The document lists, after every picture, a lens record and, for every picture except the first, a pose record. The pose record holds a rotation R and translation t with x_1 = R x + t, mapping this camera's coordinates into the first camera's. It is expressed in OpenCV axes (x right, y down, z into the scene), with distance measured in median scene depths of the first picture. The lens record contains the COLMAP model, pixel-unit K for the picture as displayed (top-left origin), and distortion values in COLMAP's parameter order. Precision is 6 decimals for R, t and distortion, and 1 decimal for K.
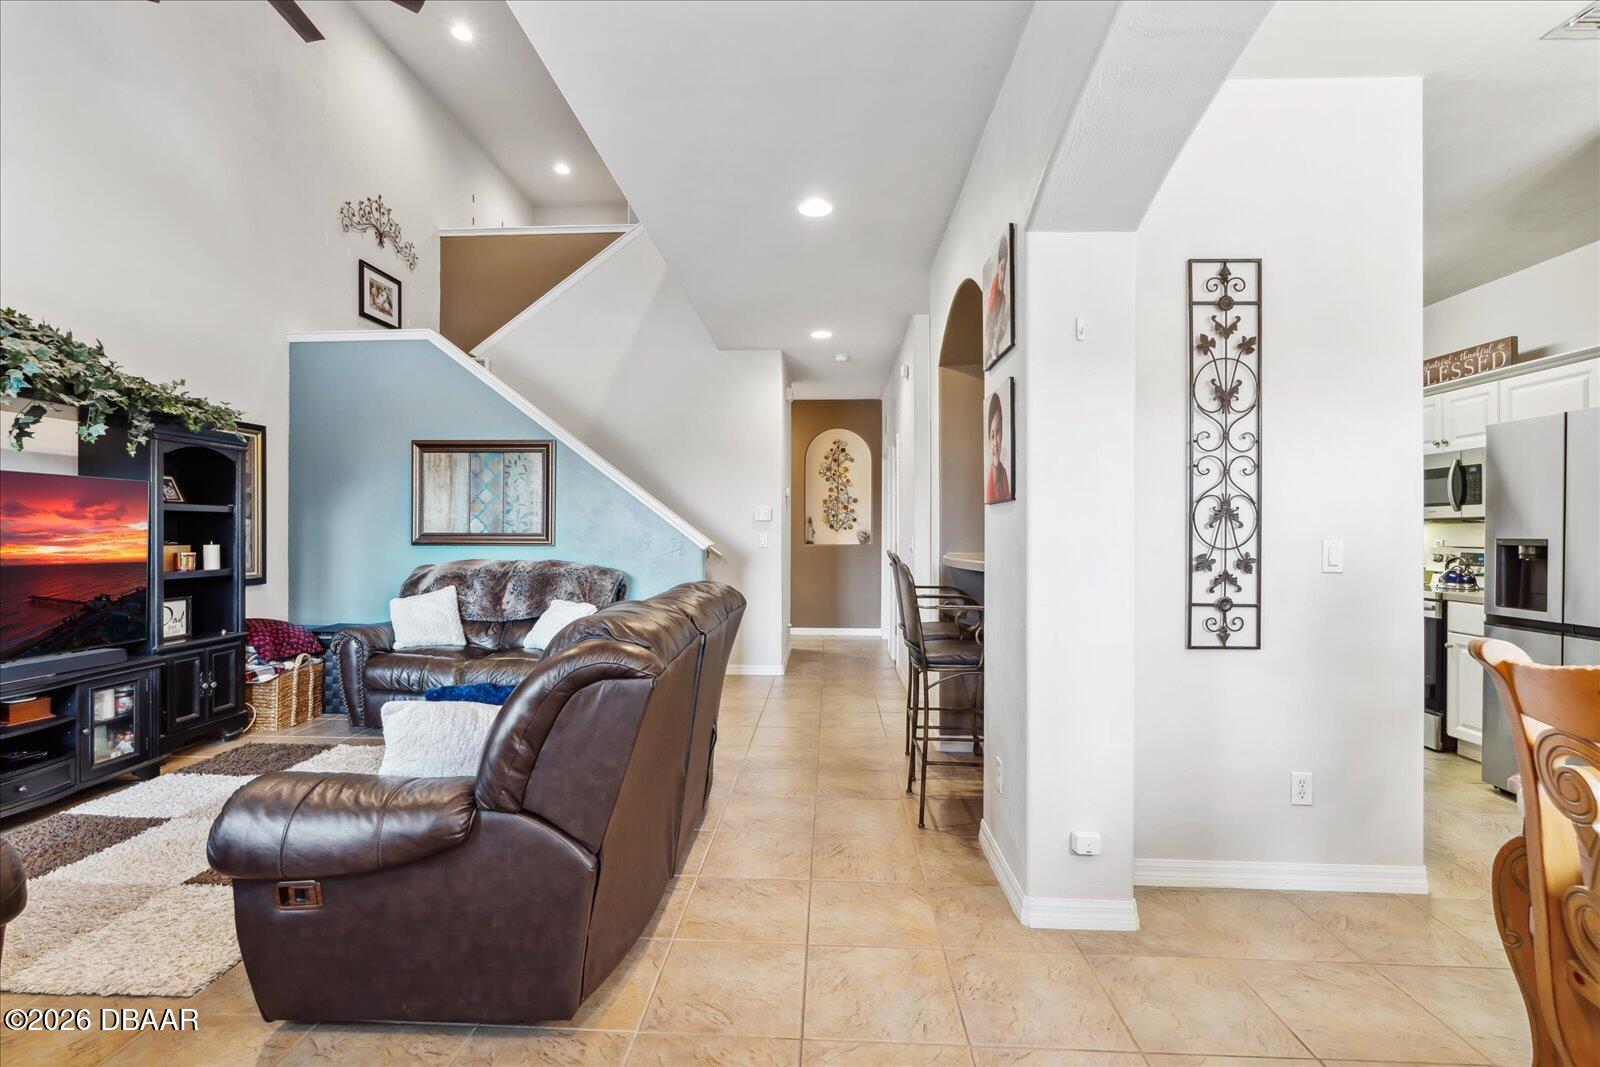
lens RADIAL K [[733.3, 0, 797.2], [0, 733.3, 529.0], [0, 0, 1]] dist [0.002134, -0.000103]
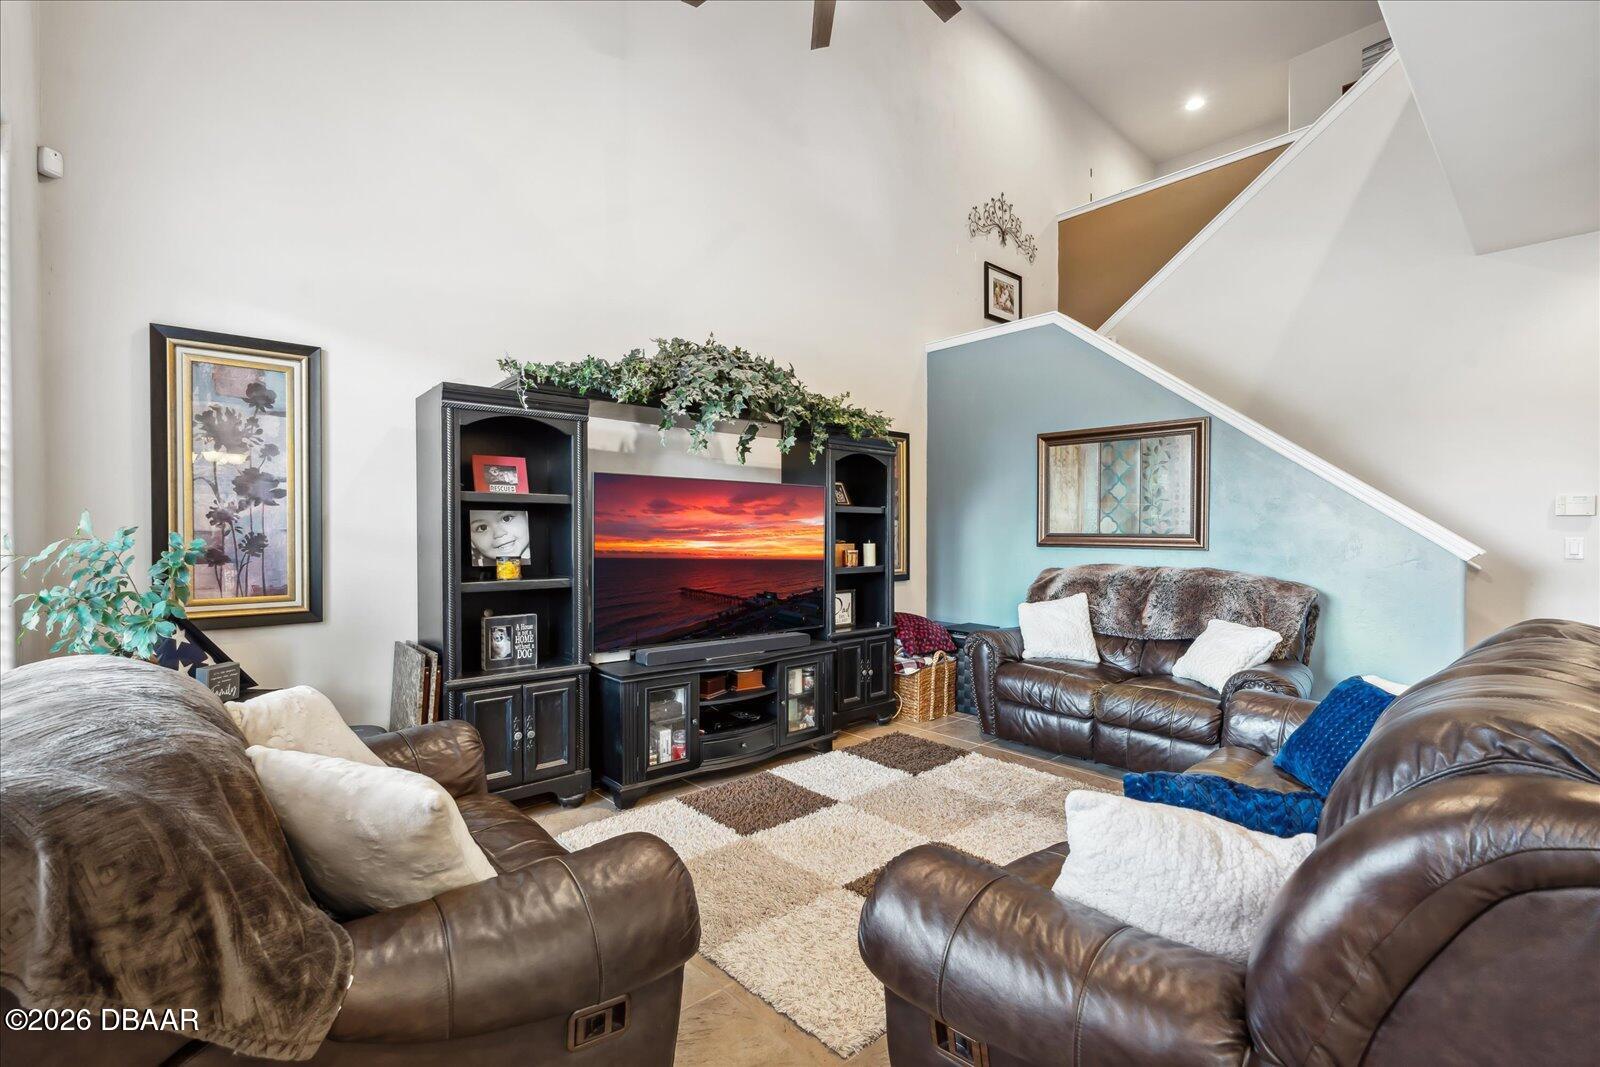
lens RADIAL K [[704.8, 0, 757.6], [0, 704.8, 530.9], [0, 0, 1]] dist [-0.043707, 0.000137]
pose [[0.672548, 0.000393, -0.740053, -0.126220], [0.000386, 1.000000, 0.000881, 0.001659], [0.740053, -0.000878, 0.672548, 0.162169]]
